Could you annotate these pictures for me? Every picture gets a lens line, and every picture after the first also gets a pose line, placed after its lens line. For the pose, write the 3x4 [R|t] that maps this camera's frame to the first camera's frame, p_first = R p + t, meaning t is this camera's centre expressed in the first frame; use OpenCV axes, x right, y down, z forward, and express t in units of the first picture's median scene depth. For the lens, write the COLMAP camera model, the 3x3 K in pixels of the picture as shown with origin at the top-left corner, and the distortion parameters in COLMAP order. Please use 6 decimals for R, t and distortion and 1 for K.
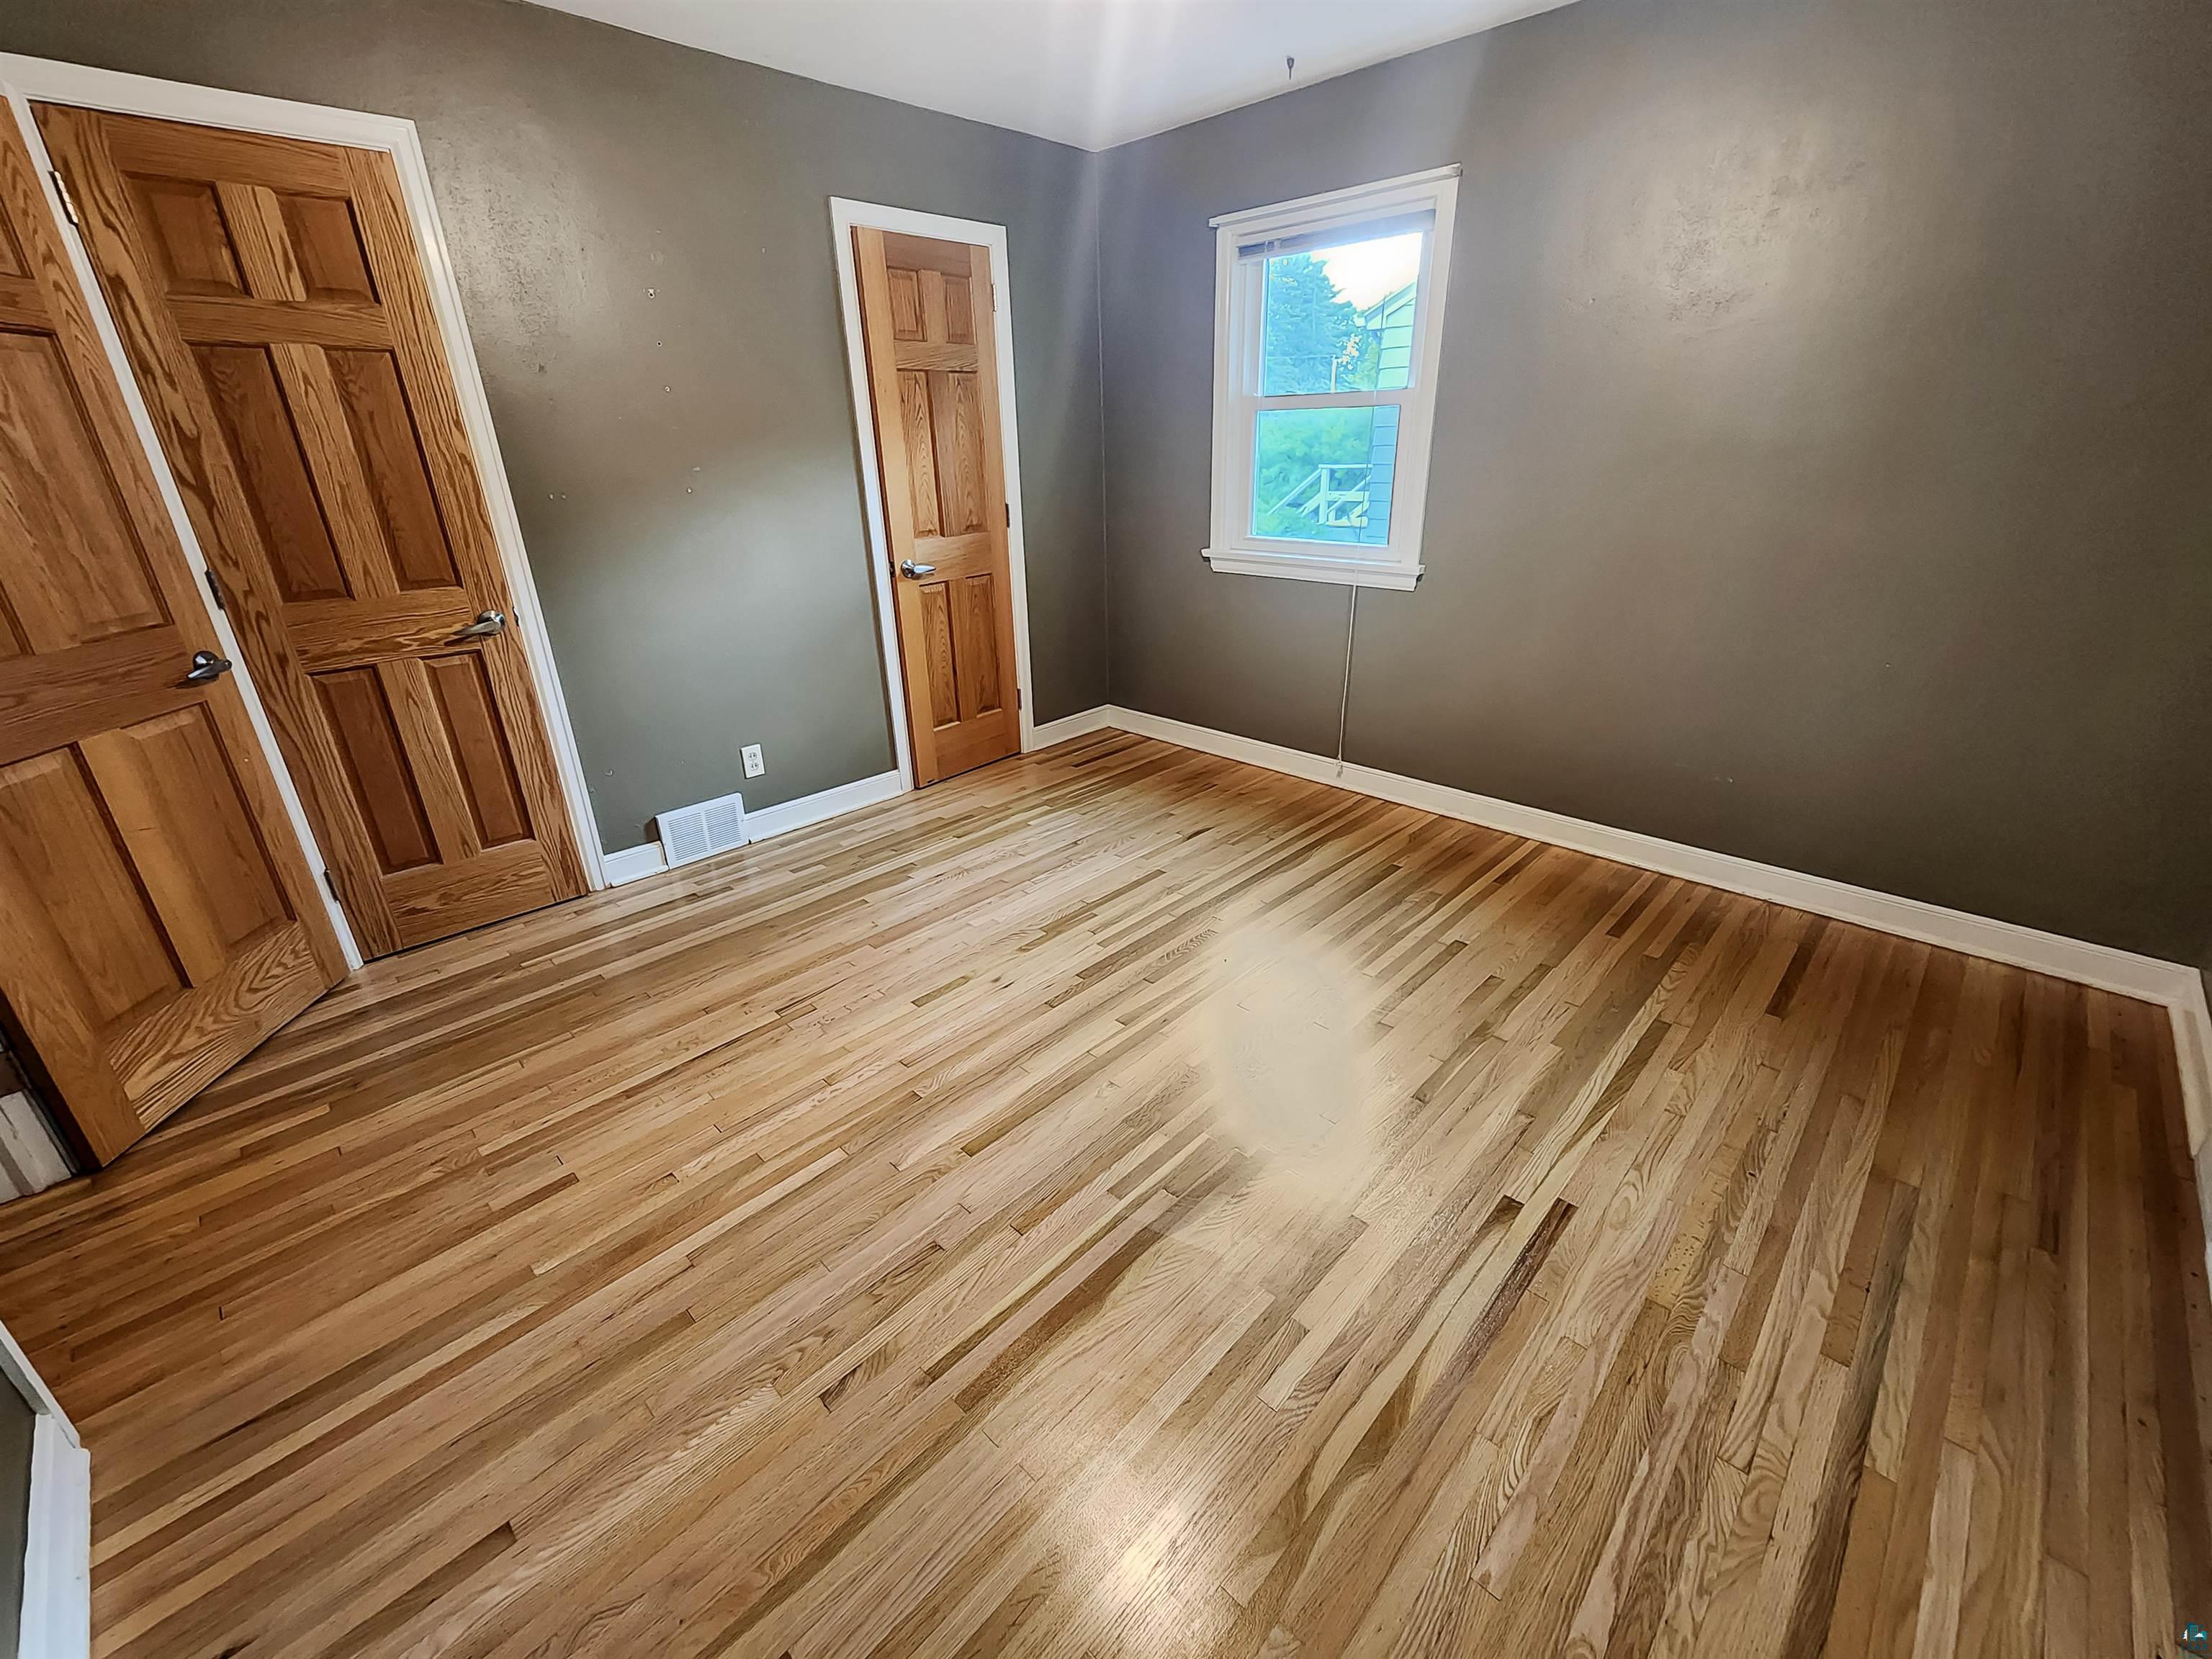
lens RADIAL K [[915.1, 0, 1104.5], [0, 915.1, 822.1], [0, 0, 1]] dist [0.005238, -0.000504]
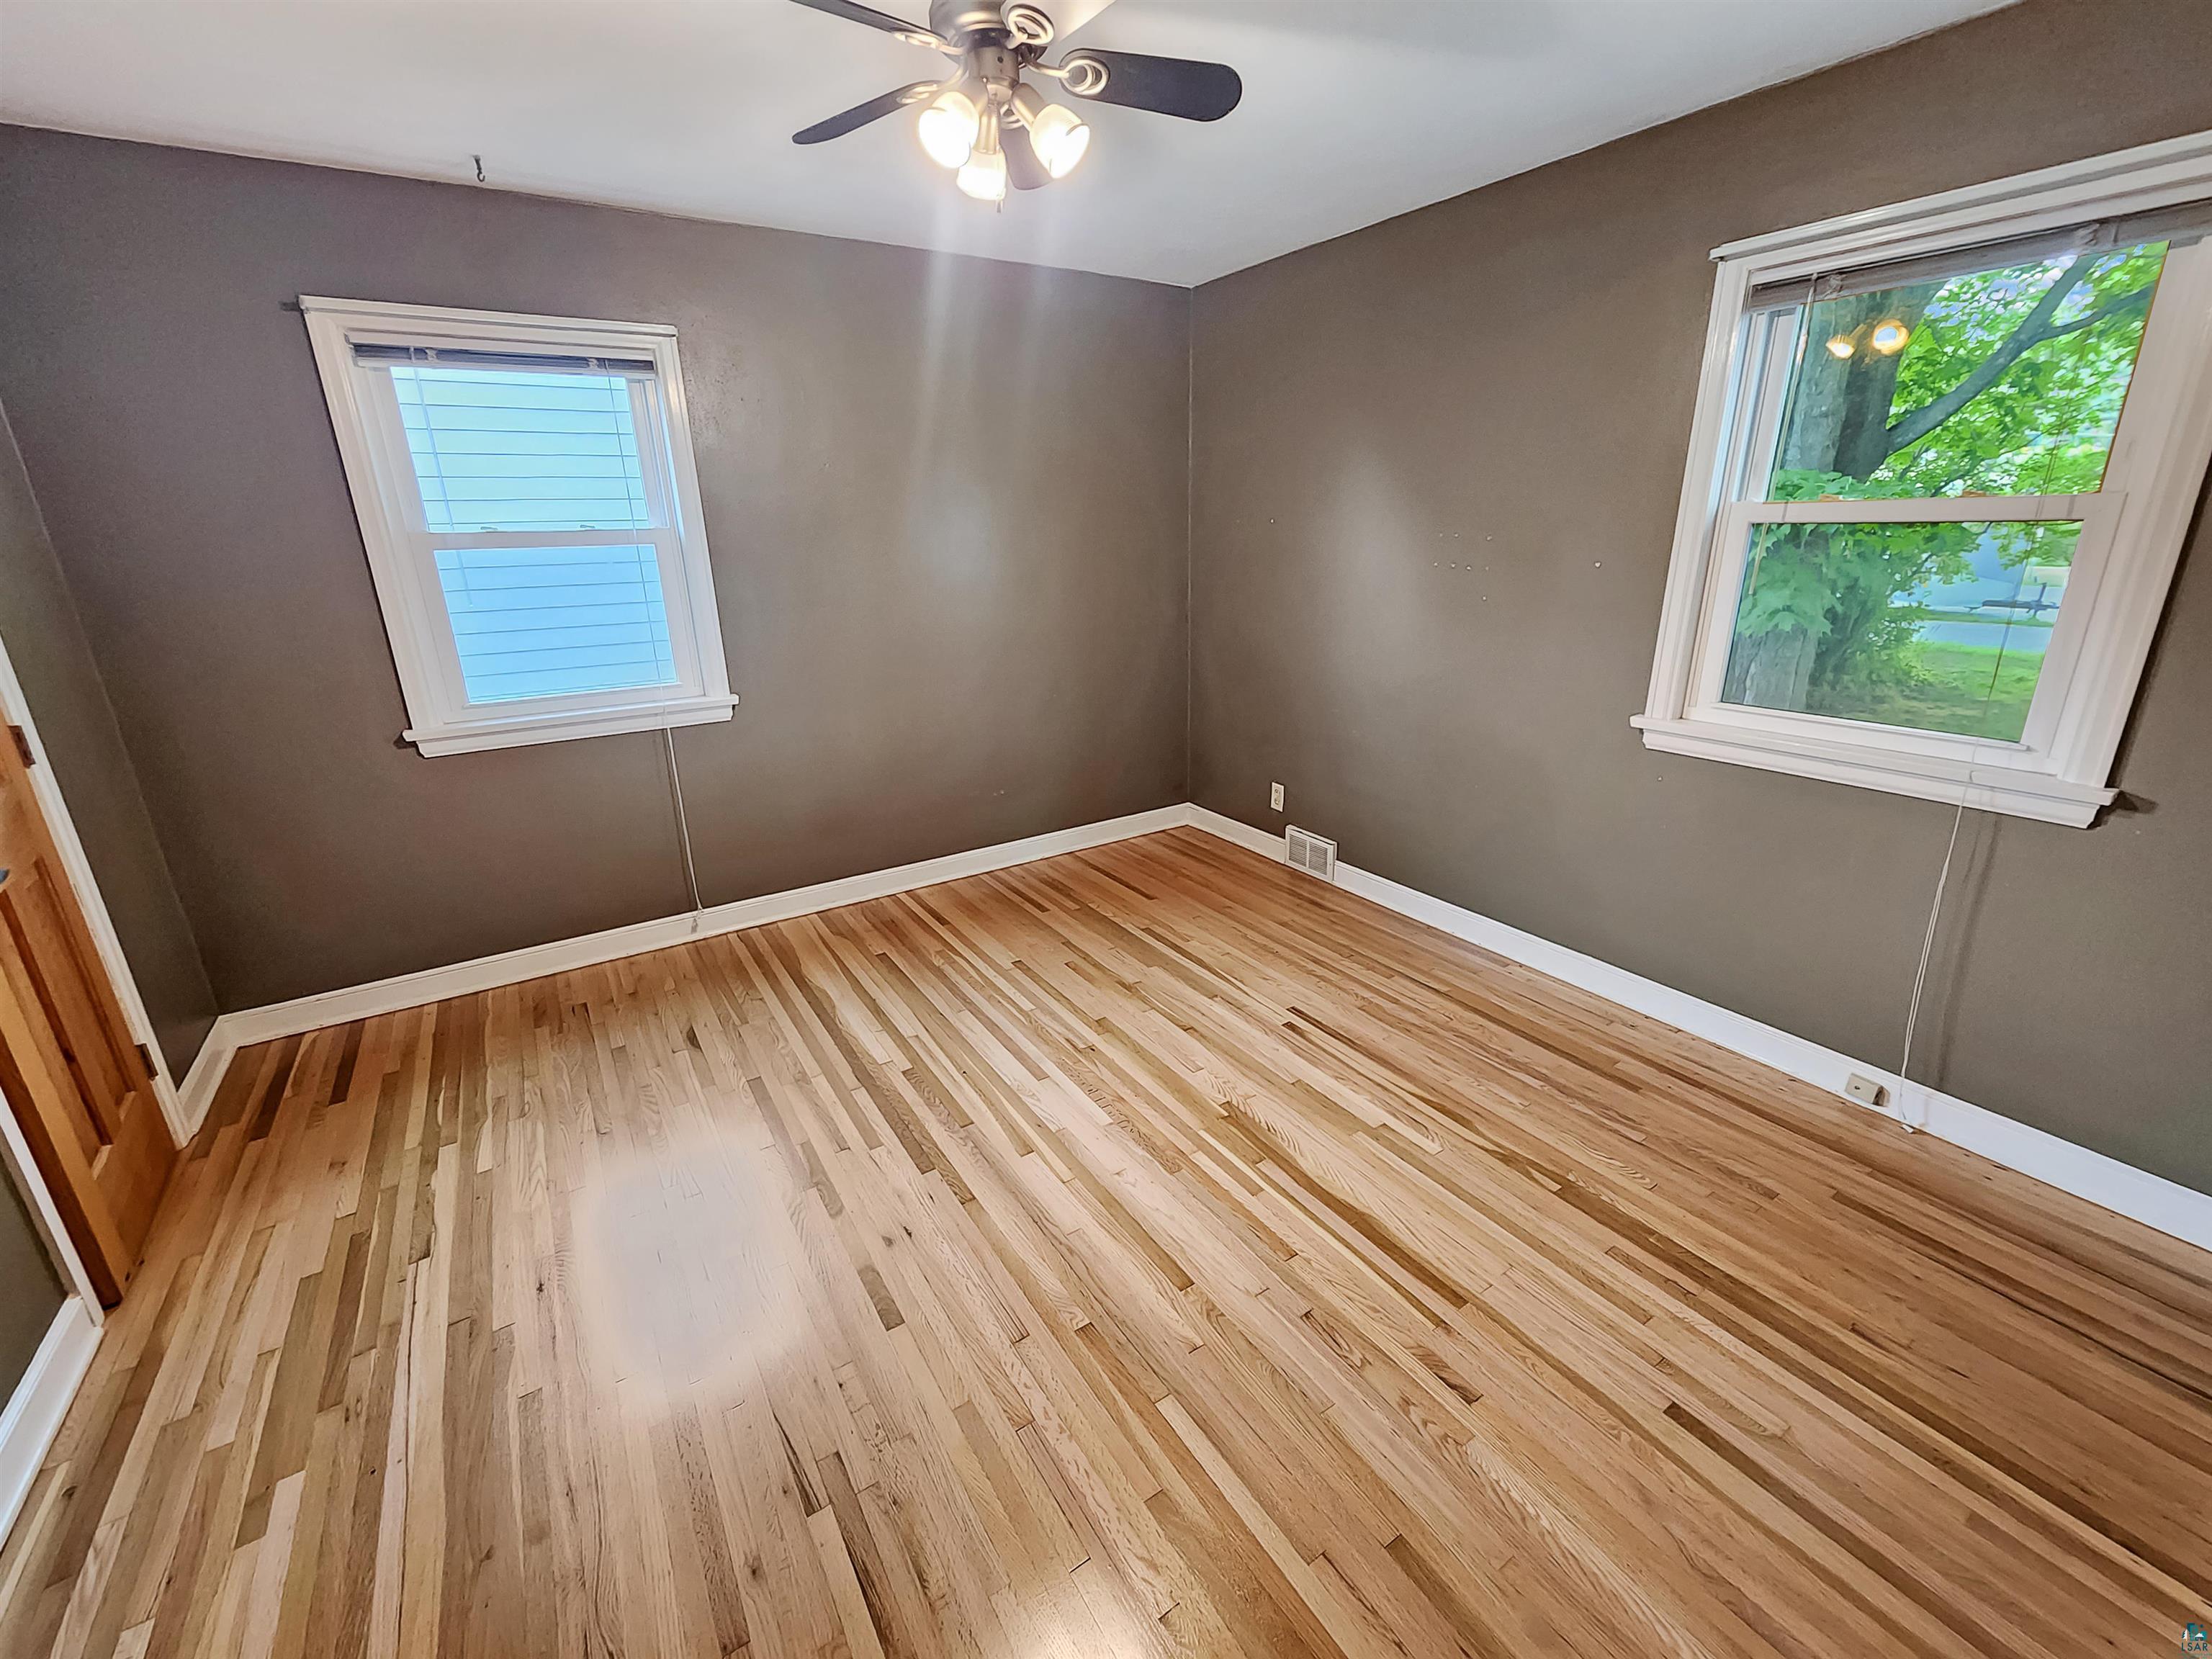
lens RADIAL K [[915.1, 0, 1105.9], [0, 915.1, 824.6], [0, 0, 1]] dist [0.005238, -0.000504]
pose [[0.222057, -0.291735, 0.930366, -0.708039], [0.392924, 0.900054, 0.188449, -0.229489], [-0.892357, 0.323717, 0.314493, 0.459063]]
